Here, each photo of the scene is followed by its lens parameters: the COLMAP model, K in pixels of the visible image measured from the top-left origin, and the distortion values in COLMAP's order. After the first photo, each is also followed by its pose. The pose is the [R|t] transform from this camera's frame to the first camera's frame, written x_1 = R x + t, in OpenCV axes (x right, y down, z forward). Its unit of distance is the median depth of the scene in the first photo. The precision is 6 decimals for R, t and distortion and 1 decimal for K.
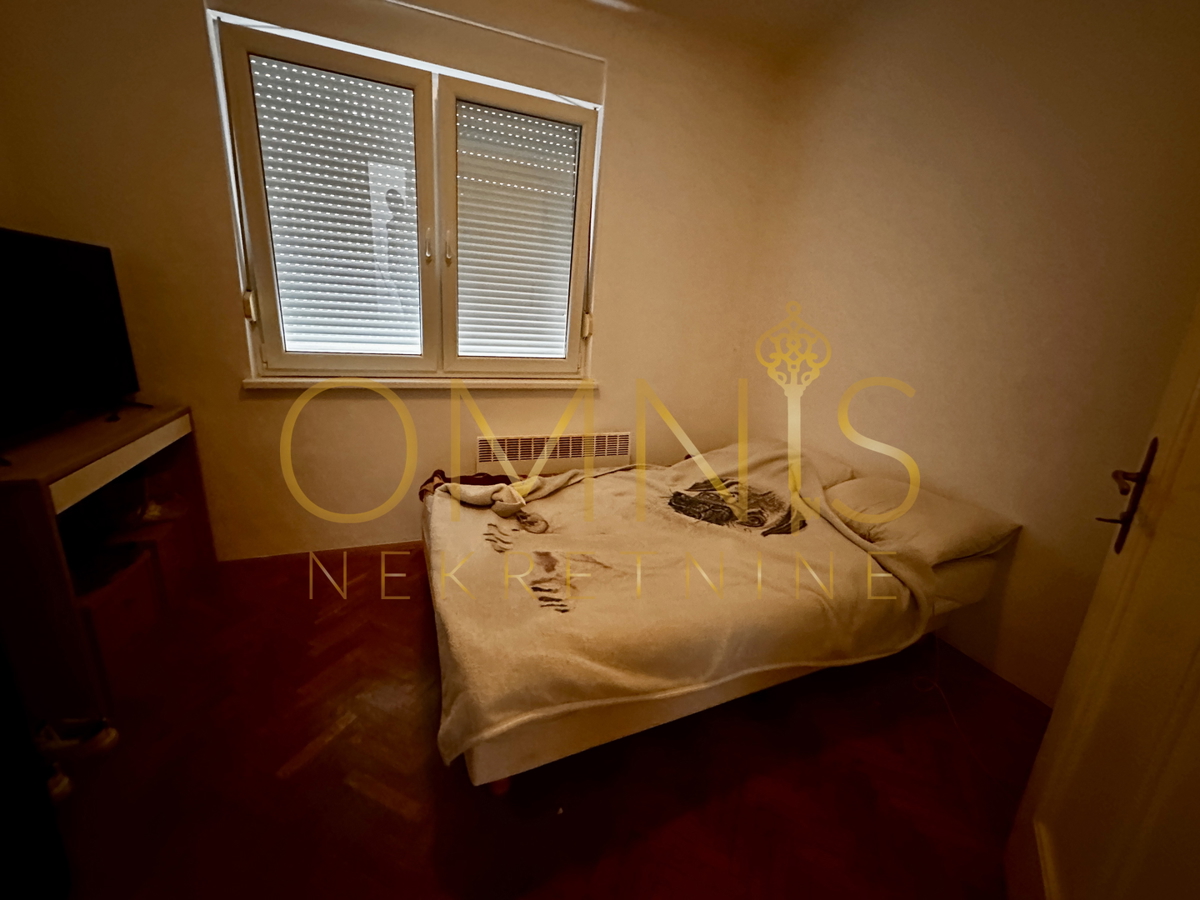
lens RADIAL K [[478.2, 0, 598.7], [0, 478.2, 449.1], [0, 0, 1]] dist [-0.001782, -0.000367]
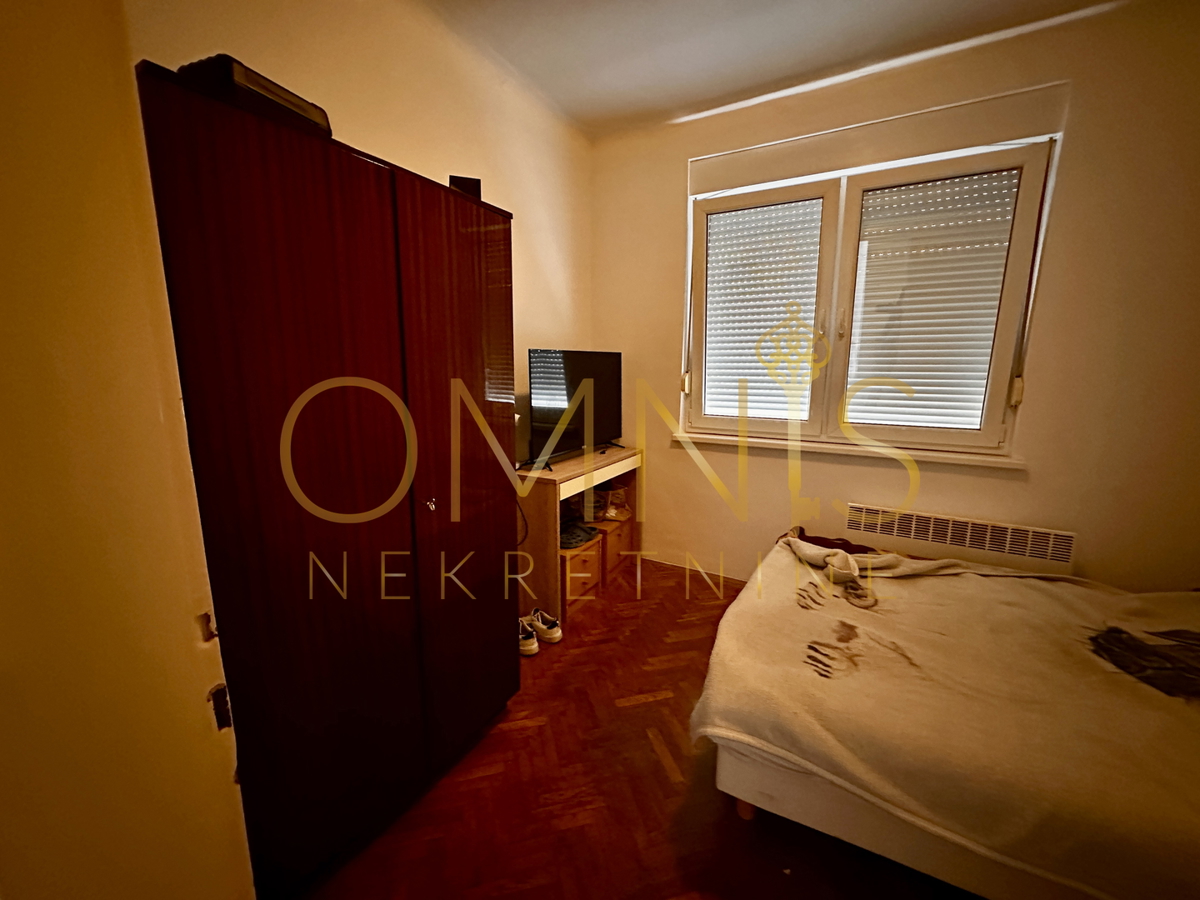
lens RADIAL K [[478.2, 0, 598.7], [0, 478.2, 449.1], [0, 0, 1]] dist [-0.001782, -0.000367]
pose [[0.618500, 0.079217, -0.781781, 0.252271], [-0.174933, 0.983819, -0.038708, -0.007915], [0.766065, 0.160700, 0.622350, -0.049949]]
